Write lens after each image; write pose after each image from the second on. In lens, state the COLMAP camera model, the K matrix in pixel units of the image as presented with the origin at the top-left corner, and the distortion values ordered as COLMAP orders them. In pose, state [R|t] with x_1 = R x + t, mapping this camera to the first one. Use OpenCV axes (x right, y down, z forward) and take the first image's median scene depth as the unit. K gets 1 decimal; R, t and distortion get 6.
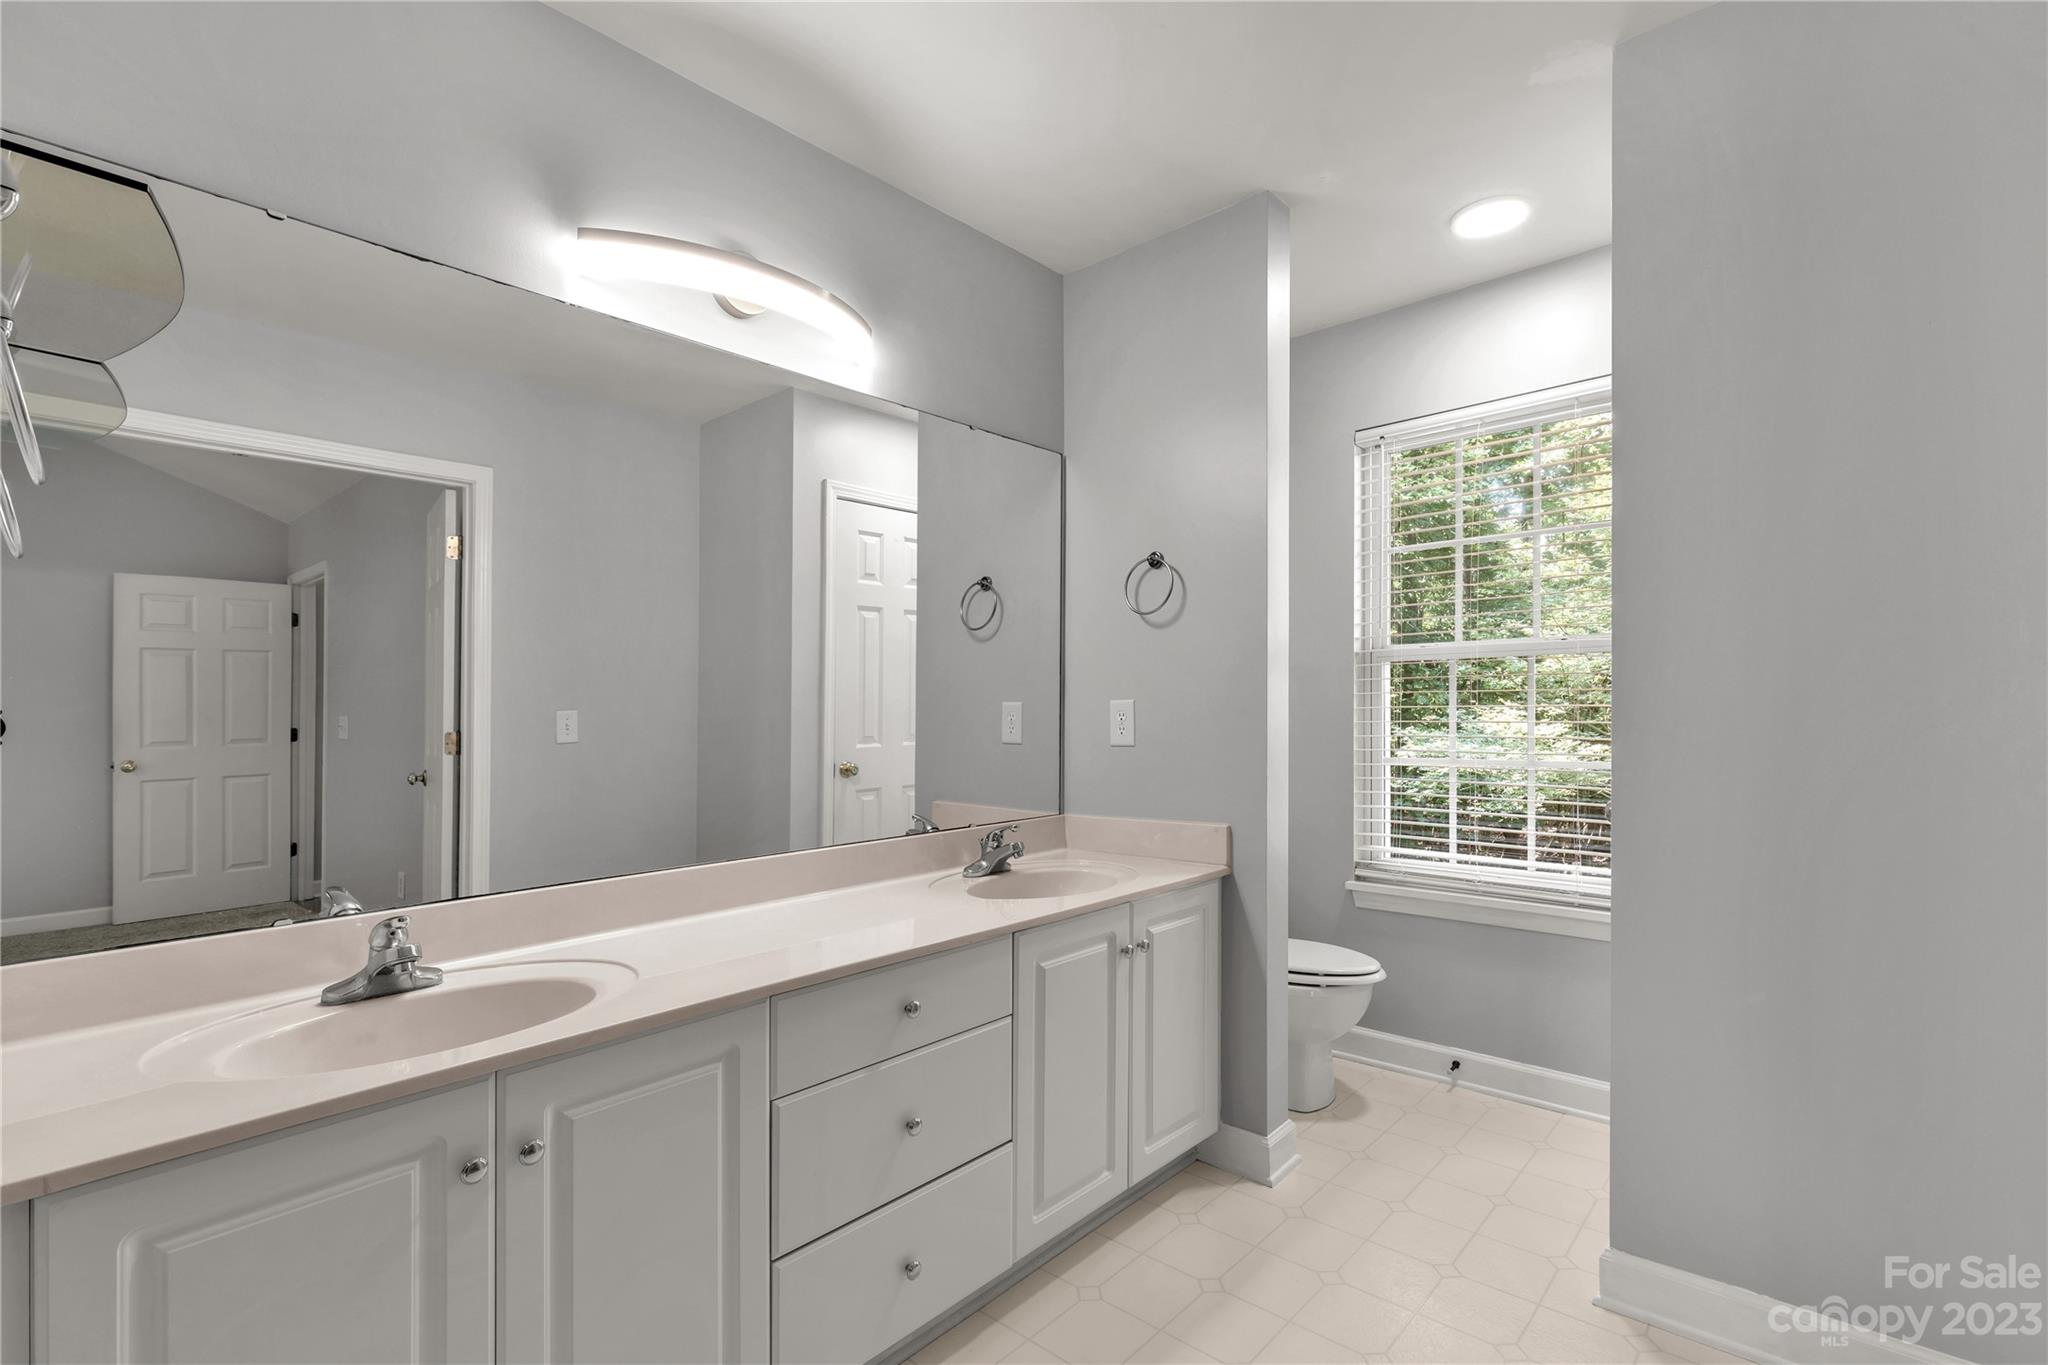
lens RADIAL K [[929.1, 0, 1031.1], [0, 929.1, 687.9], [0, 0, 1]] dist [0.000439, 0.000185]
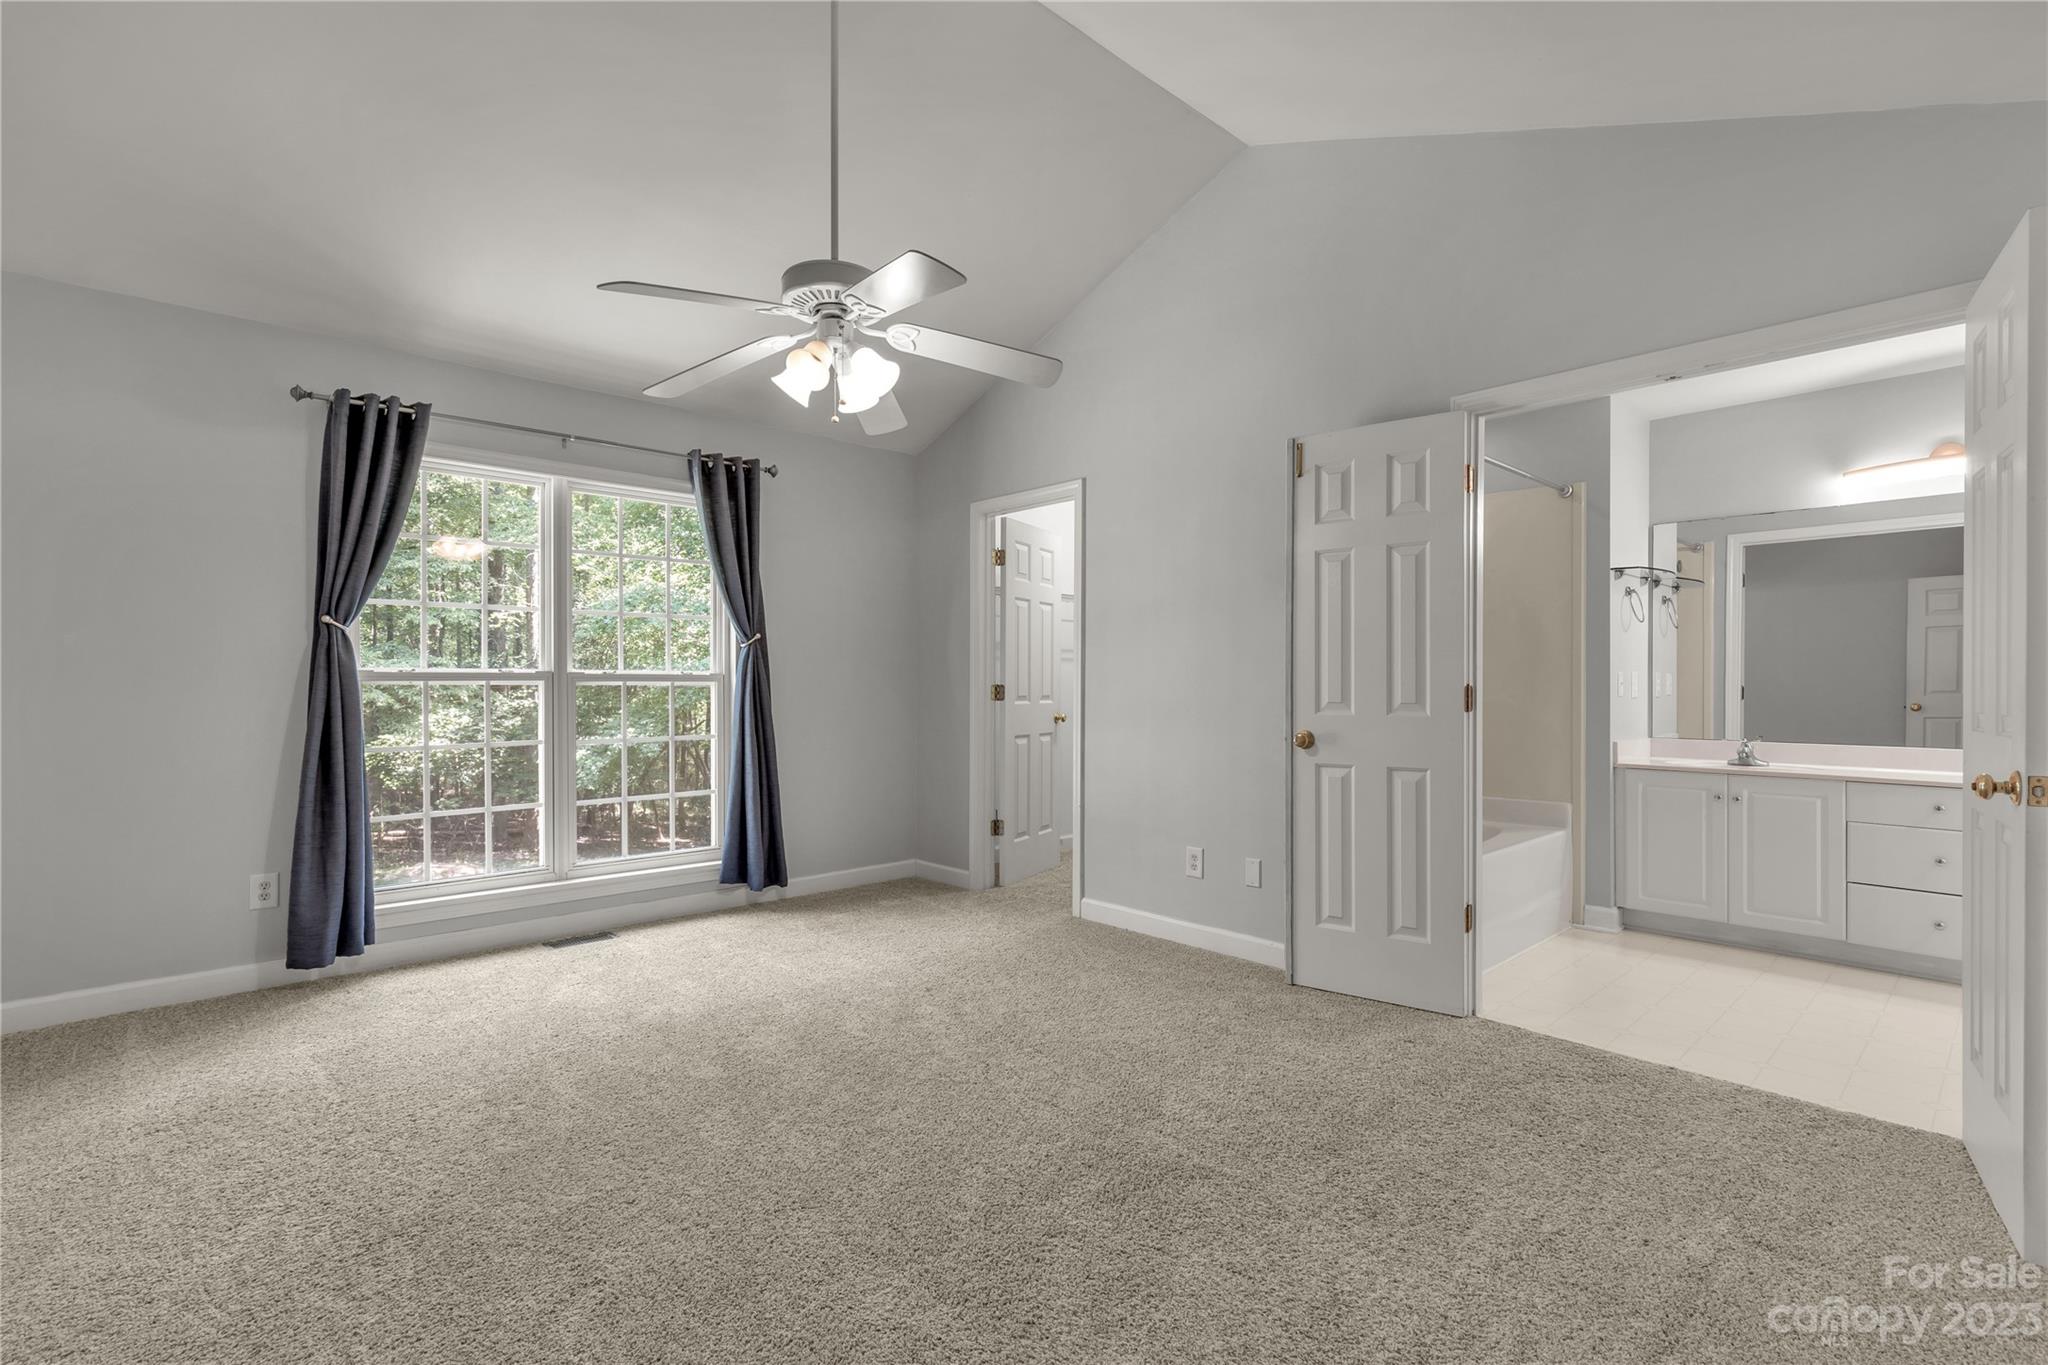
lens RADIAL K [[929.1, 0, 1031.1], [0, 929.1, 687.9], [0, 0, 1]] dist [0.000439, 0.000185]
pose [[-0.104688, 0.018506, -0.994333, 1.538840], [0.026561, 0.999522, 0.015806, -0.019985], [0.994150, -0.024756, -0.105130, -0.600398]]
